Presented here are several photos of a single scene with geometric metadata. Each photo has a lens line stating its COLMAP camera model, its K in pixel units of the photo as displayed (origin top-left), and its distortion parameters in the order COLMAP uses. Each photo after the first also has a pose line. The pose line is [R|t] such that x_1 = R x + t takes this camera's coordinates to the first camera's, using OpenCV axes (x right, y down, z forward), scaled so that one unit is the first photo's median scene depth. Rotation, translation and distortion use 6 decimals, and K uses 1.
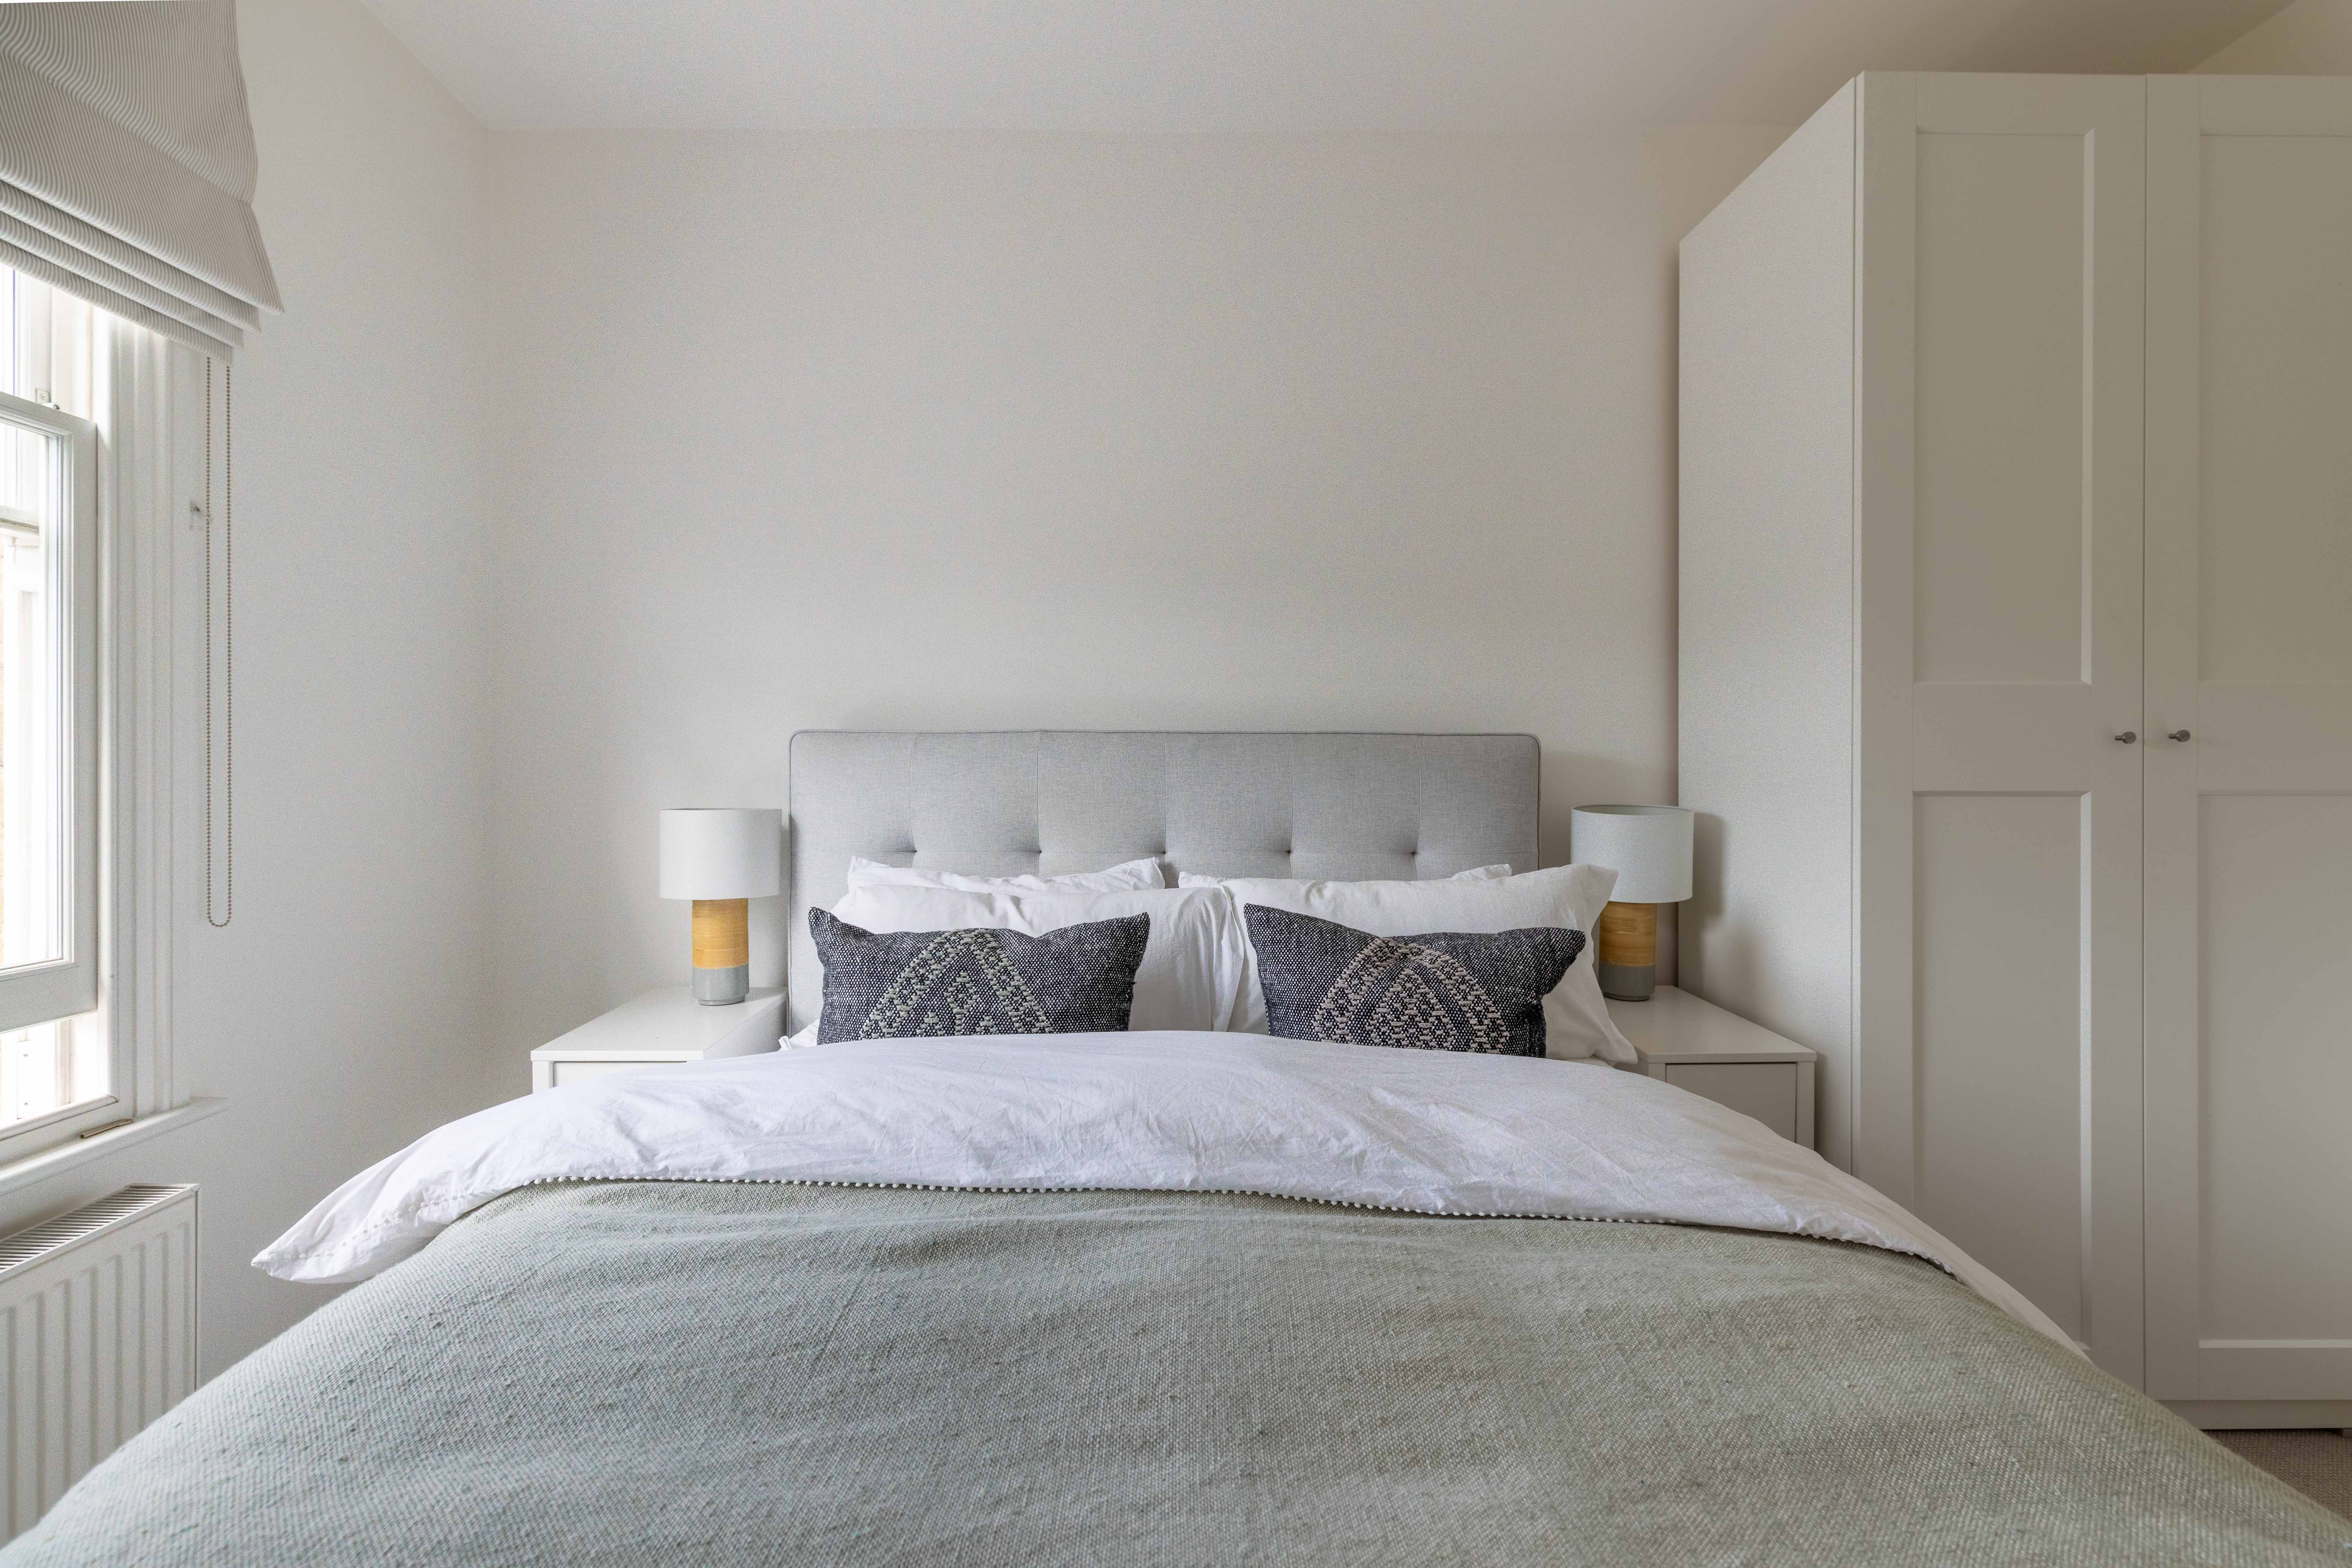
lens RADIAL K [[1072.0, 0, 1166.9], [0, 1072.0, 774.4], [0, 0, 1]] dist [0.004453, -0.001407]
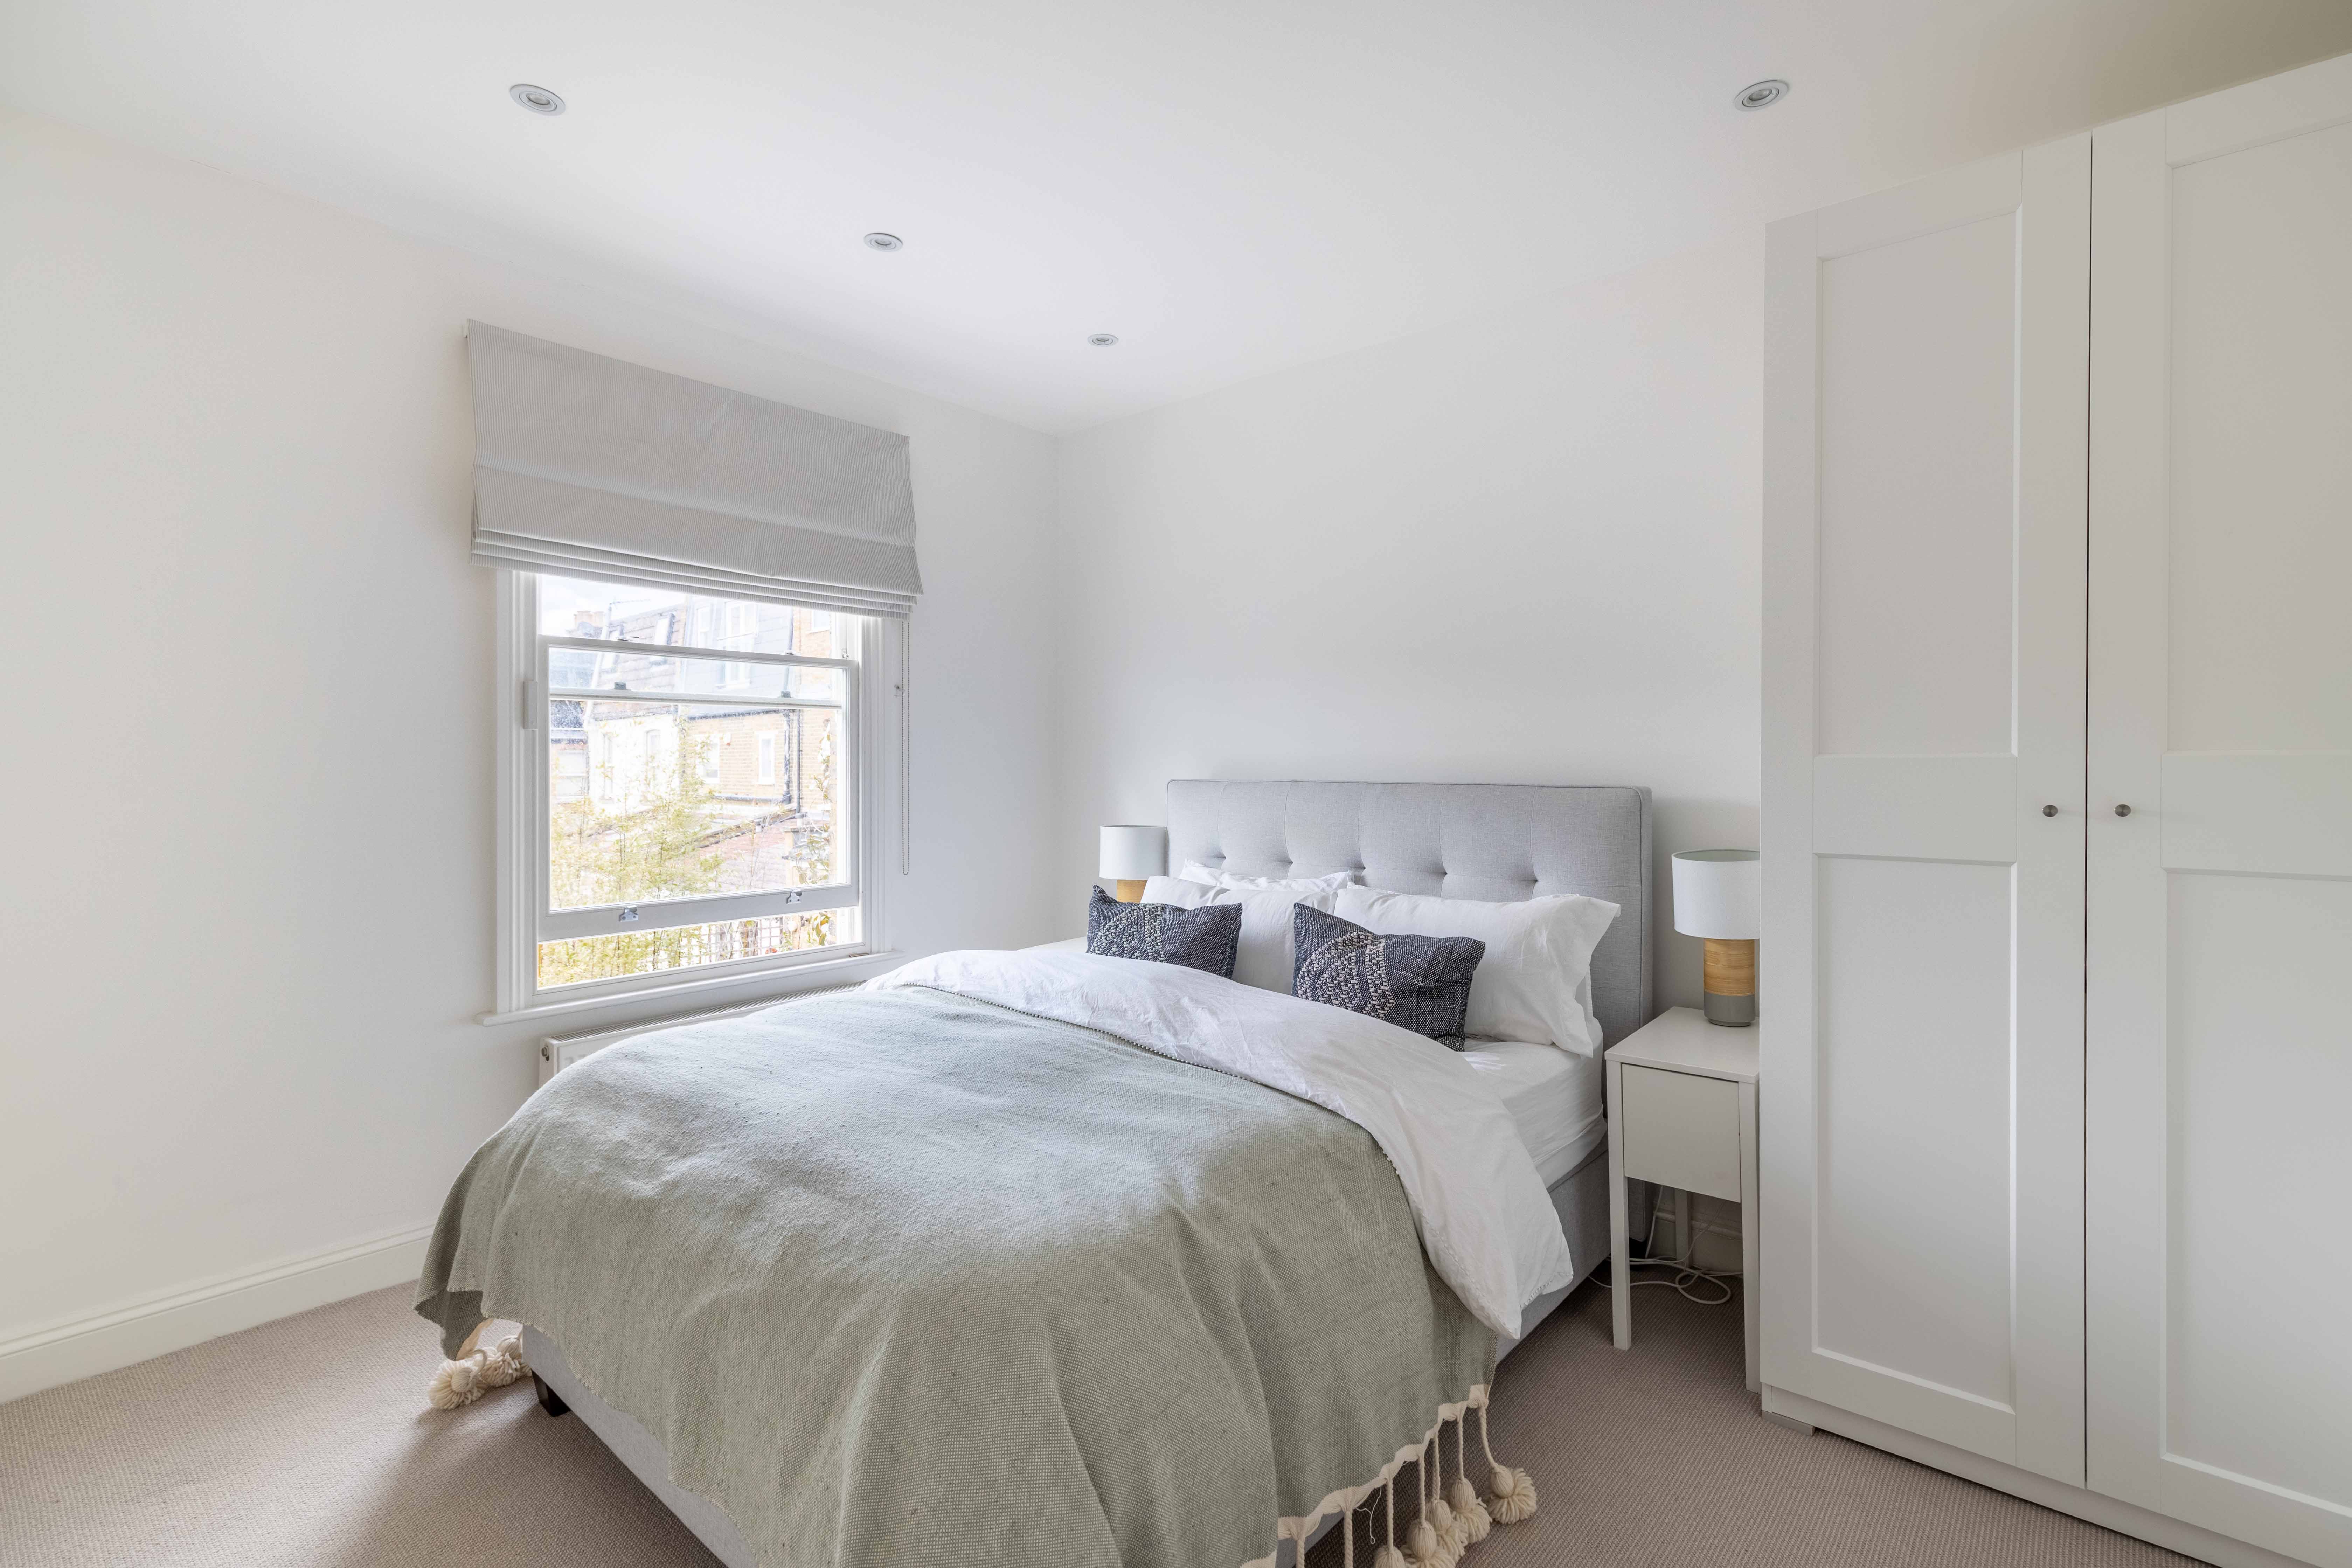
lens RADIAL K [[1072.0, 0, 1185.1], [0, 1072.0, 776.5], [0, 0, 1]] dist [0.004453, -0.001407]
pose [[0.754195, 0.004842, -0.656633, 1.079630], [-0.003997, 0.999988, 0.002783, -0.074362], [0.656638, 0.000526, 0.754205, -0.314020]]
